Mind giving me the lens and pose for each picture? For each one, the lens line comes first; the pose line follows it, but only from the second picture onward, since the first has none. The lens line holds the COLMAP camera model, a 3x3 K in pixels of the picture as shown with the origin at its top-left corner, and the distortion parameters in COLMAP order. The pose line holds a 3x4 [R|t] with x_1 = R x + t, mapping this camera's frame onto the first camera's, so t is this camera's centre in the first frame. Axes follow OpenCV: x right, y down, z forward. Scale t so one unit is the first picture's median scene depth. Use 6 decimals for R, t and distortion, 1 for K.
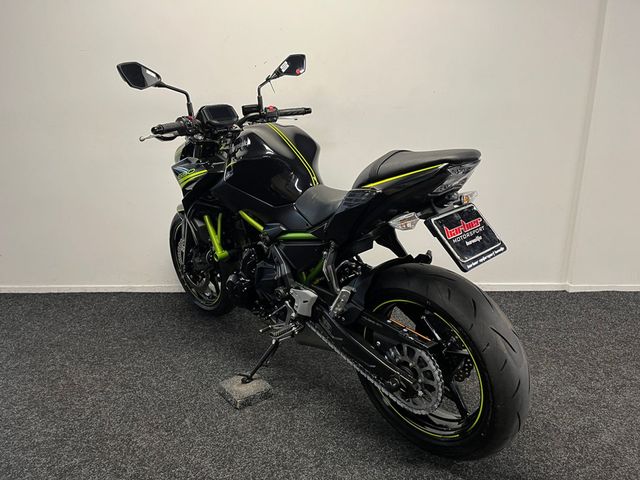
lens RADIAL K [[481.0, 0, 317.7], [0, 481.0, 243.8], [0, 0, 1]] dist [0.095056, -0.126969]
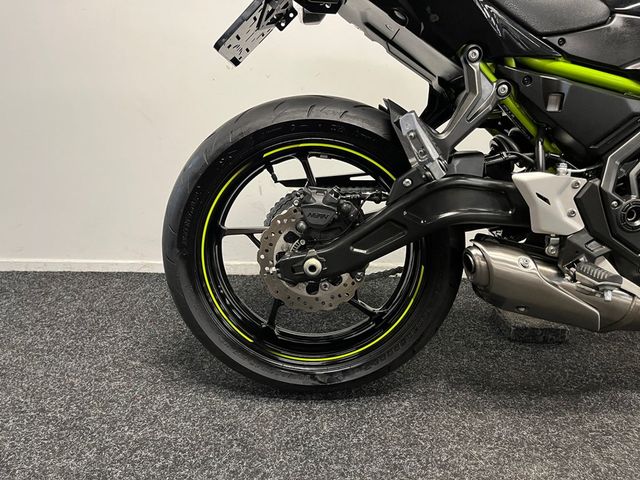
lens RADIAL K [[481.0, 0, 317.7], [0, 481.0, 243.8], [0, 0, 1]] dist [0.095056, -0.126969]
pose [[0.999684, 0.015598, -0.019702, -0.172404], [-0.015186, 0.999666, 0.020912, 0.051334], [0.020022, -0.020606, 0.999587, 0.435024]]
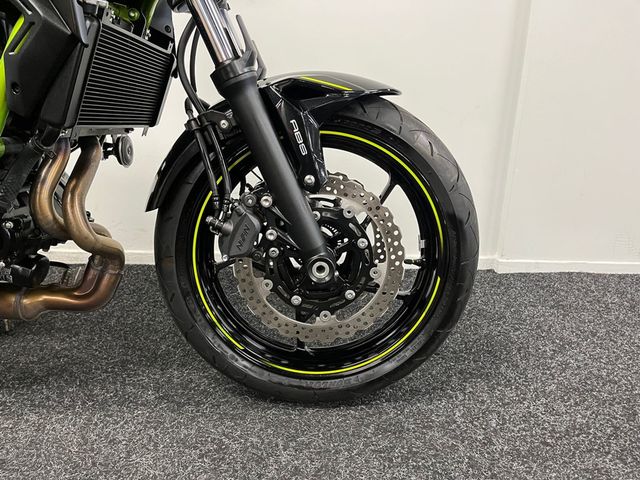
lens RADIAL K [[481.0, 0, 317.7], [0, 481.0, 243.8], [0, 0, 1]] dist [0.095056, -0.126969]
pose [[0.999663, 0.020195, -0.016320, 0.342955], [-0.019374, 0.998612, 0.048979, 0.046870], [0.017287, -0.048646, 0.998666, 0.488157]]
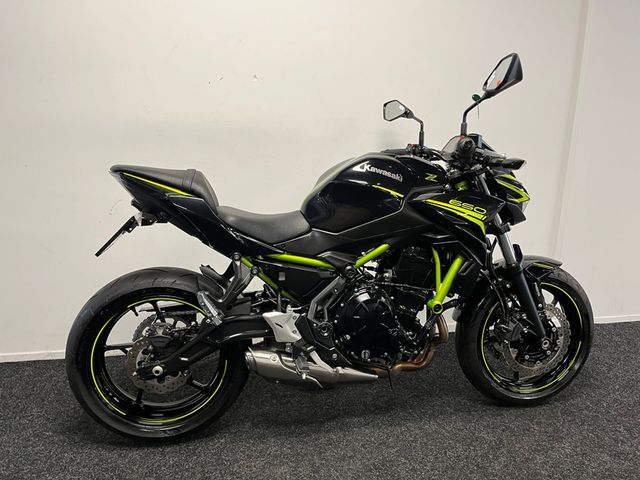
lens RADIAL K [[481.0, 0, 317.7], [0, 481.0, 243.8], [0, 0, 1]] dist [0.095056, -0.126969]
pose [[0.986309, -0.029200, 0.162299, -0.083098], [0.034041, 0.999052, -0.027122, -0.055787], [-0.161353, 0.032276, 0.986369, 0.146815]]
